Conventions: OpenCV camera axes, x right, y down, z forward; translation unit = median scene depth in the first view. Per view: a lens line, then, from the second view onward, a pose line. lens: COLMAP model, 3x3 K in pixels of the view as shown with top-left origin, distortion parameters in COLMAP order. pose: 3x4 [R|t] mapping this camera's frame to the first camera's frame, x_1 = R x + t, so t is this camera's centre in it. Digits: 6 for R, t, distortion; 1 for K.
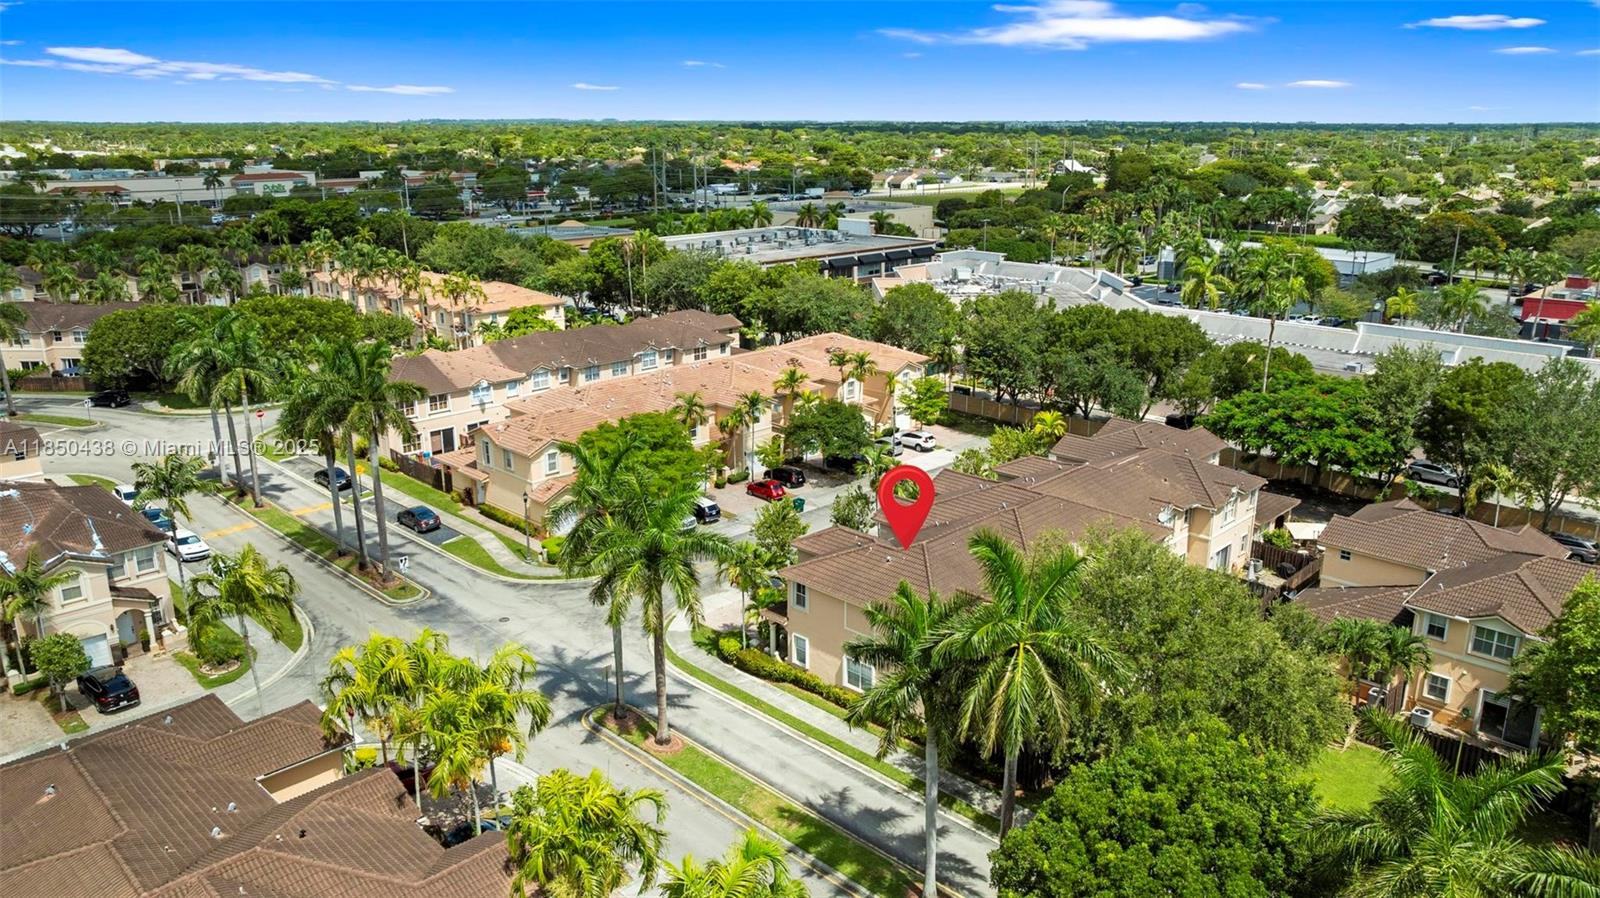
lens RADIAL K [[1122.2, 0, 805.0], [0, 1122.2, 447.5], [0, 0, 1]] dist [-0.013219, 0.002643]
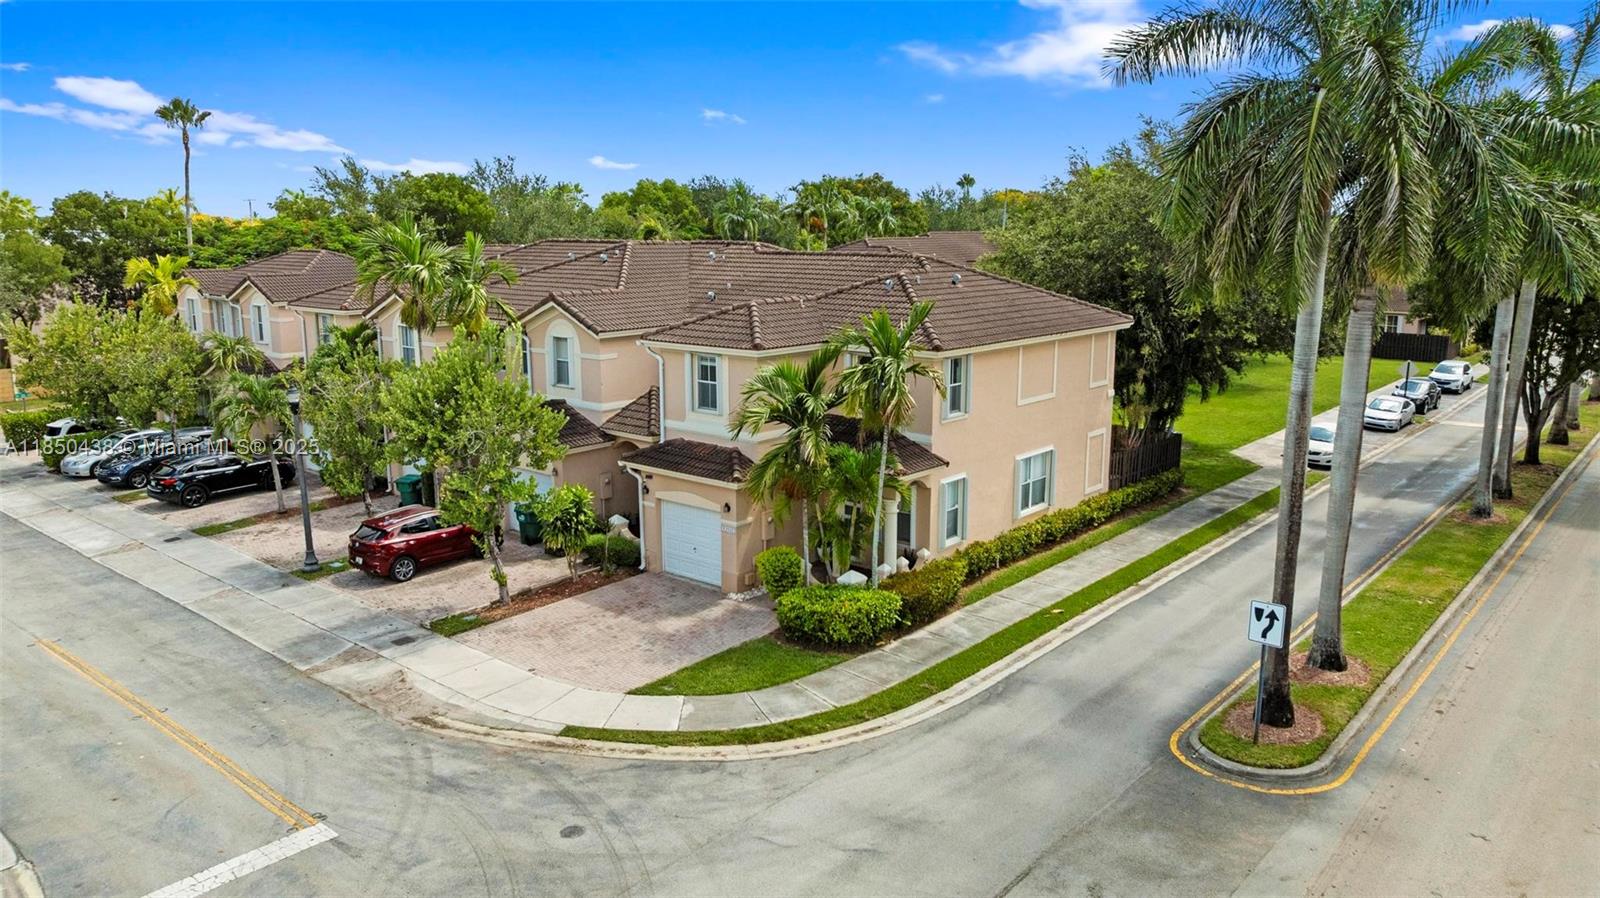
lens RADIAL K [[1122.2, 0, 805.0], [0, 1122.2, 447.5], [0, 0, 1]] dist [-0.013219, 0.002643]
pose [[-0.085622, -0.182113, 0.979543, -0.493950], [0.270363, 0.942016, 0.198769, 0.050004], [-0.958944, 0.281851, -0.031420, 1.157416]]
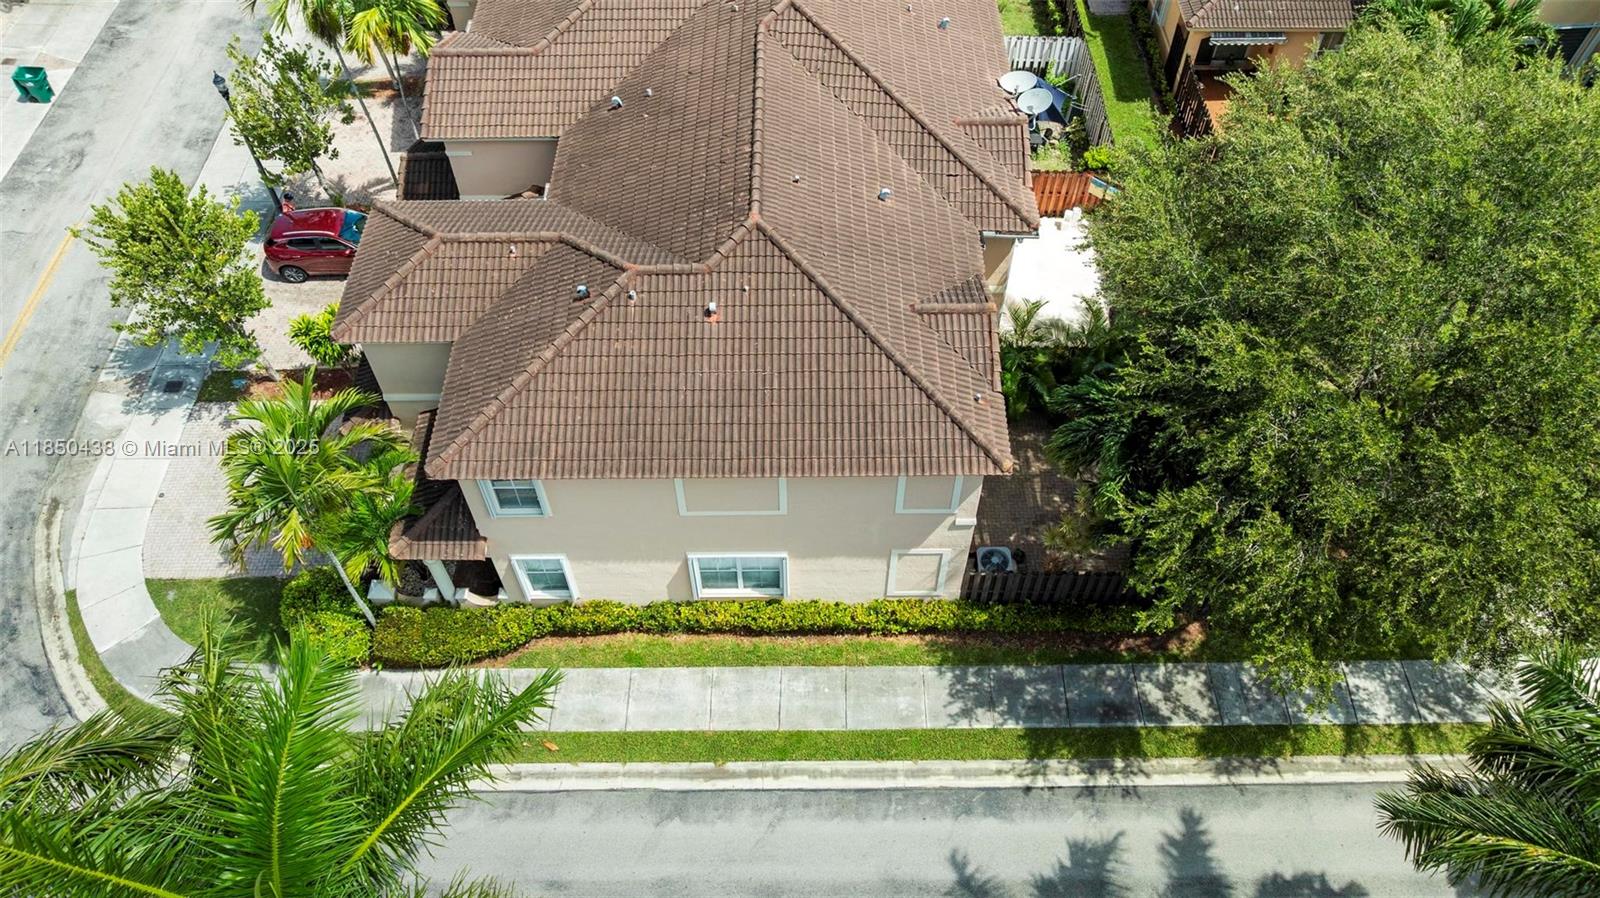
lens RADIAL K [[1140.8, 0, 808.0], [0, 1140.8, 450.6], [0, 0, 1]] dist [-0.019756, 0.006884]
pose [[0.698233, -0.565066, 0.439513, -0.099583], [0.185963, 0.736050, 0.650882, -0.106126], [-0.691295, -0.372734, 0.619016, 0.760458]]
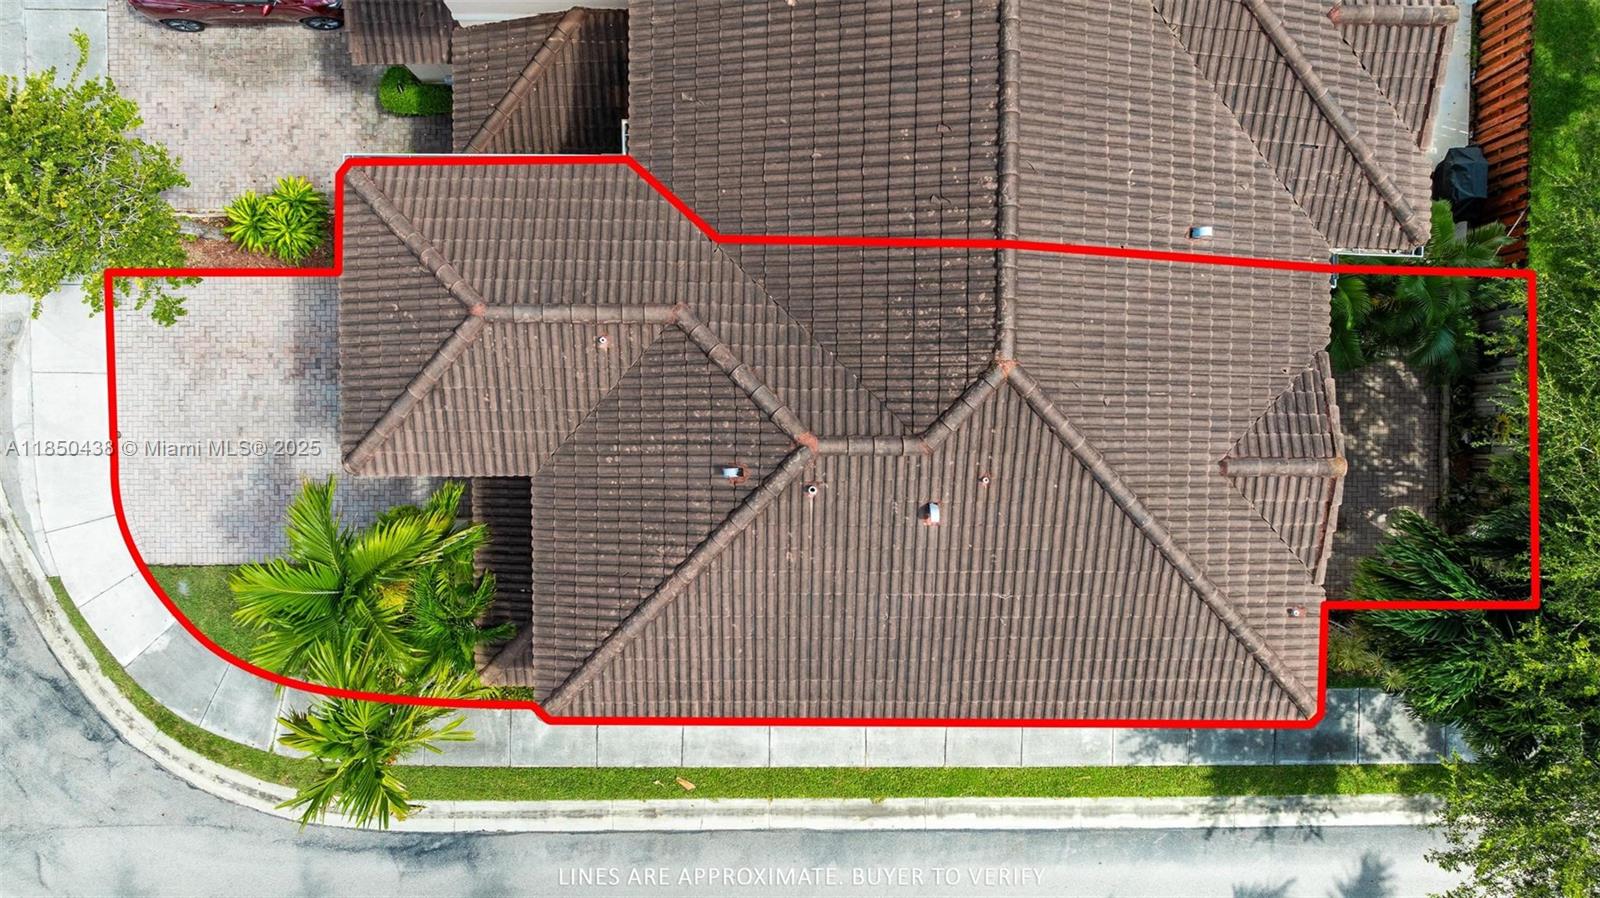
lens RADIAL K [[1247.9, 0, 803.7], [0, 1247.9, 503.5], [0, 0, 1]] dist [-0.014395, -0.009743]
pose [[0.705747, -0.708344, -0.013040, 0.060171], [0.170452, 0.151904, 0.973587, -0.174988], [-0.687654, -0.689328, 0.227944, 0.998658]]
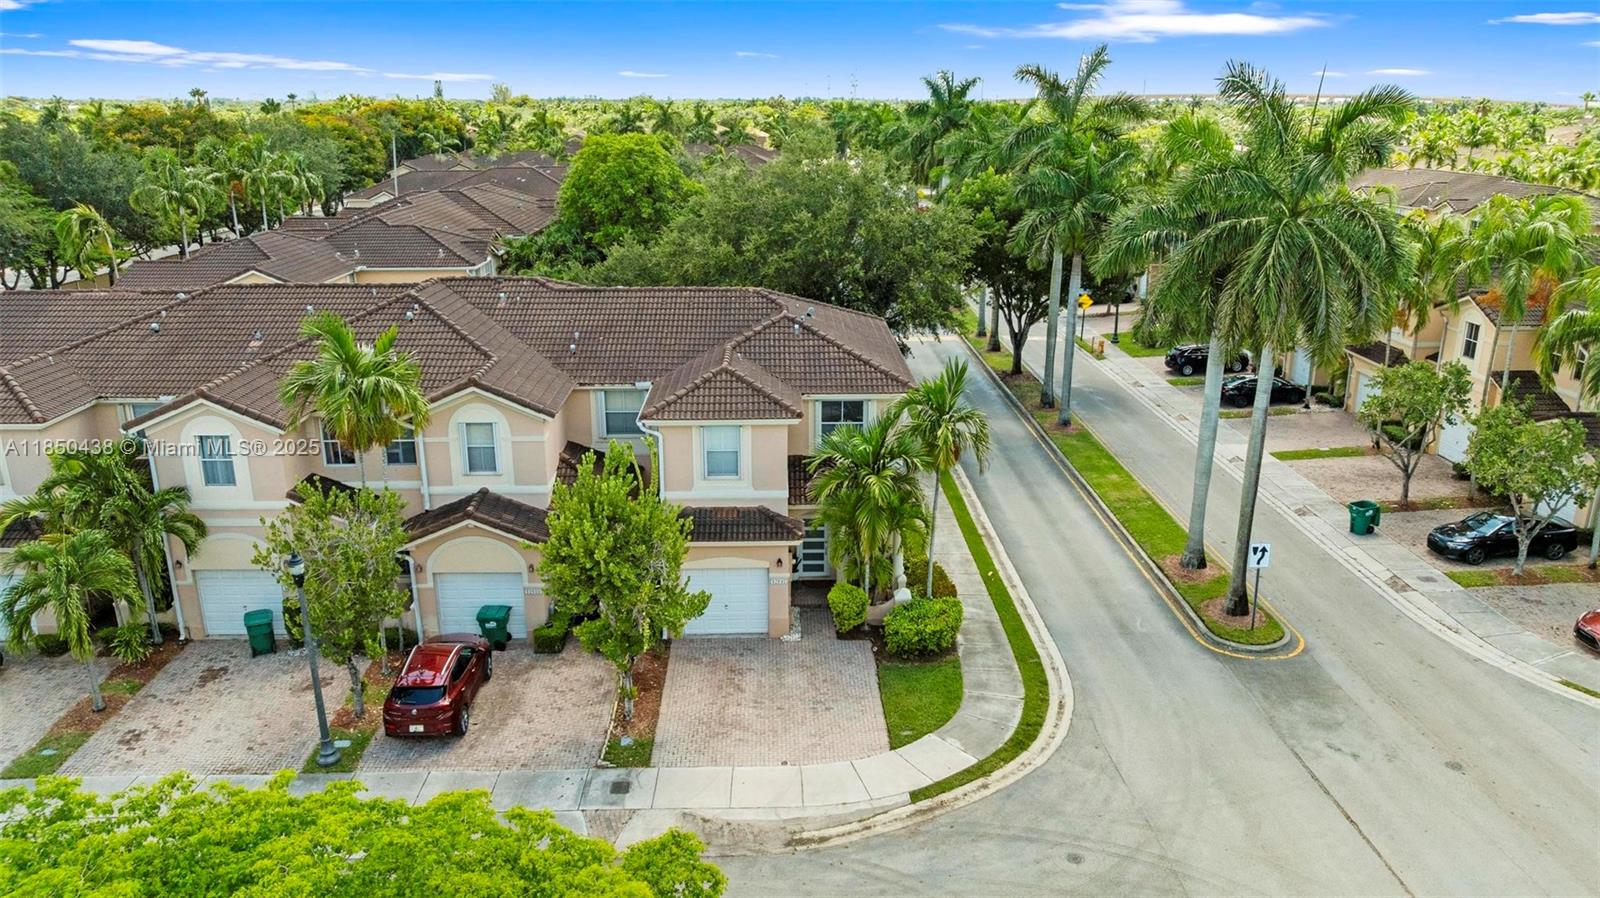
lens RADIAL K [[1127.0, 0, 804.0], [0, 1127.0, 446.1], [0, 0, 1]] dist [-0.027648, 0.034741]
pose [[-0.728360, -0.189400, 0.658497, -0.367506], [0.192973, 0.865435, 0.462368, -0.131792], [-0.657459, 0.463843, -0.593799, 1.468487]]
